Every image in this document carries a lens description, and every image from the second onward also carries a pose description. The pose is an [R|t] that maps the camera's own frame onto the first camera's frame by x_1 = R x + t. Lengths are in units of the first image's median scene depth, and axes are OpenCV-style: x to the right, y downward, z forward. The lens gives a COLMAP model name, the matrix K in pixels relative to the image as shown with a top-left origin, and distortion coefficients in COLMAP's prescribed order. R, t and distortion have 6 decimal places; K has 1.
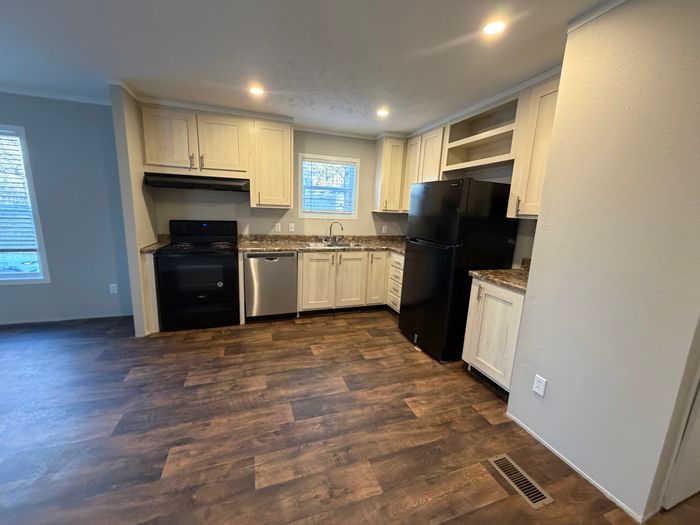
lens RADIAL K [[278.4, 0, 349.8], [0, 278.4, 263.3], [0, 0, 1]] dist [0.000126, -0.000026]
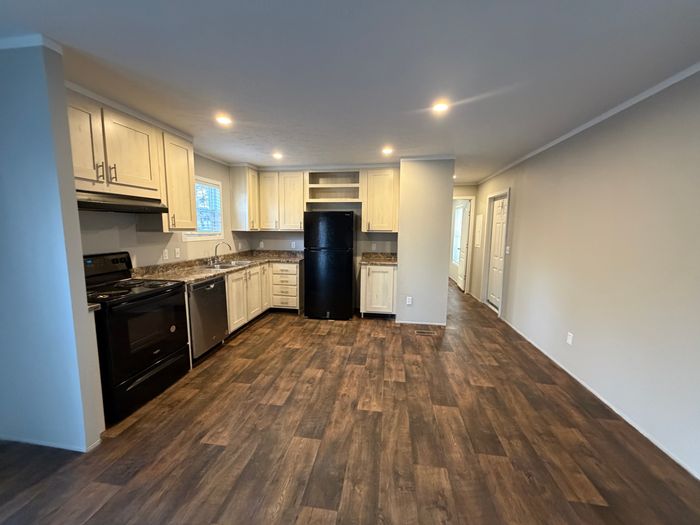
lens RADIAL K [[278.4, 0, 346.3], [0, 278.4, 263.5], [0, 0, 1]] dist [0.000126, -0.000026]
pose [[0.468652, -0.145952, 0.871242, -0.914317], [0.173226, 0.982292, 0.071375, -0.082601], [-0.866232, 0.117472, 0.485636, 0.147410]]
